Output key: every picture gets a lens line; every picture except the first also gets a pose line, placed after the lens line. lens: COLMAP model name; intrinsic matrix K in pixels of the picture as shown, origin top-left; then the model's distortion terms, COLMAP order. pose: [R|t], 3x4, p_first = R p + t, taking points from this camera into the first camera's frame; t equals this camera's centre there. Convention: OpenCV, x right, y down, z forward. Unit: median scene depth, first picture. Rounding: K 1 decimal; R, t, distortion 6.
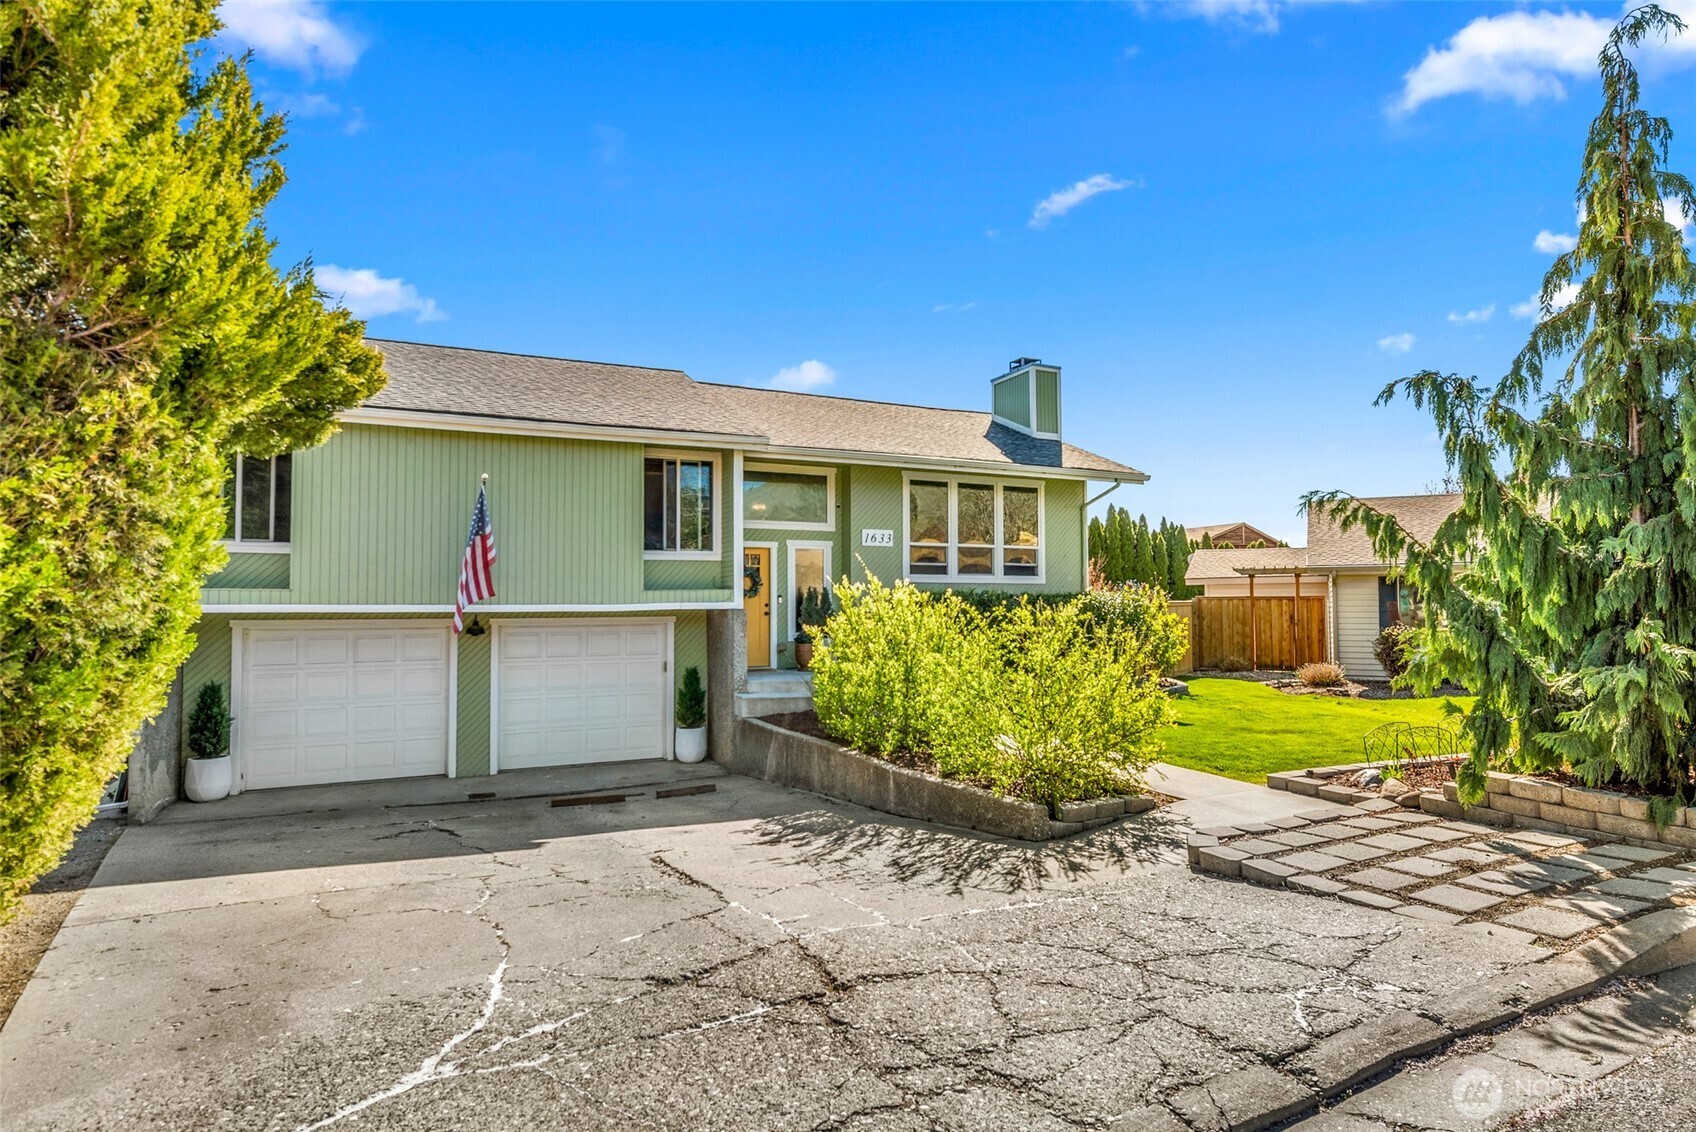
lens RADIAL K [[816.7, 0, 852.3], [0, 816.7, 560.2], [0, 0, 1]] dist [0.000175, -0.000547]
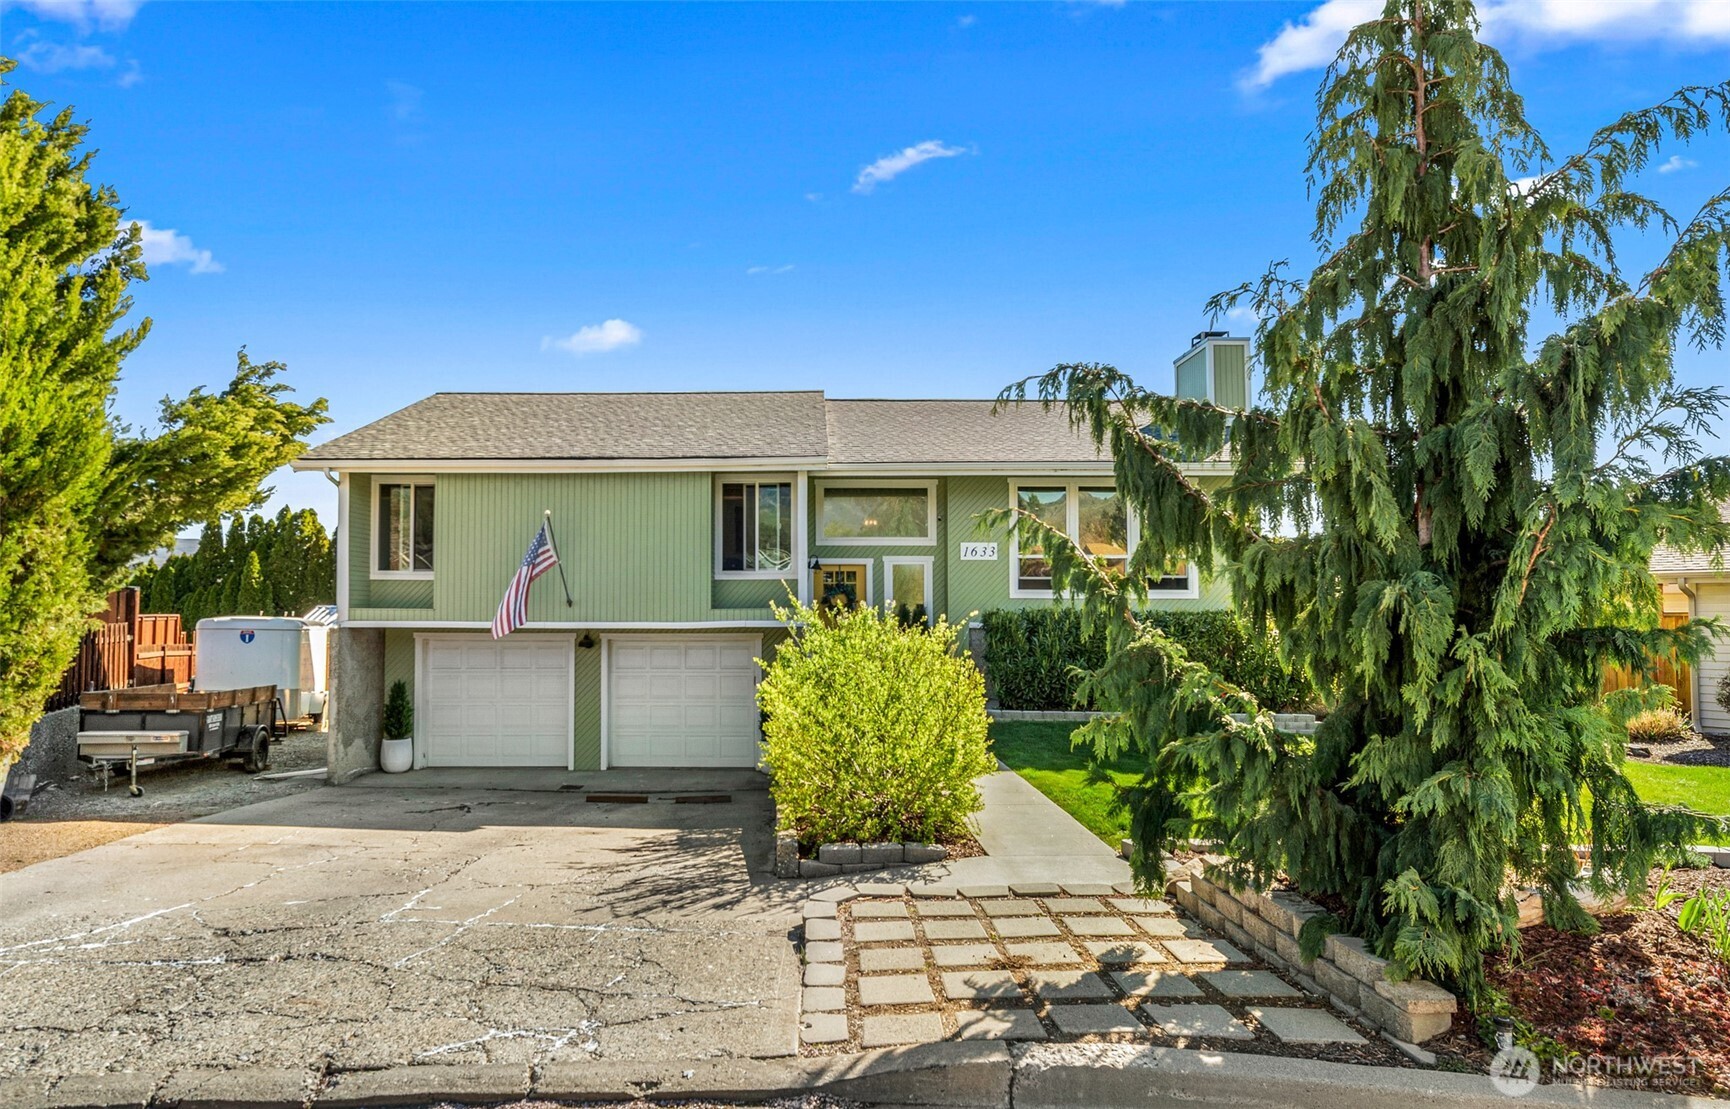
lens RADIAL K [[857.7, 0, 860.8], [0, 857.7, 571.7], [0, 0, 1]] dist [-0.000429, -0.000246]
pose [[0.913384, -0.015184, -0.406816, 0.425169], [0.018031, 0.999832, 0.003166, -0.013186], [0.406700, -0.010227, 0.913505, 0.062046]]
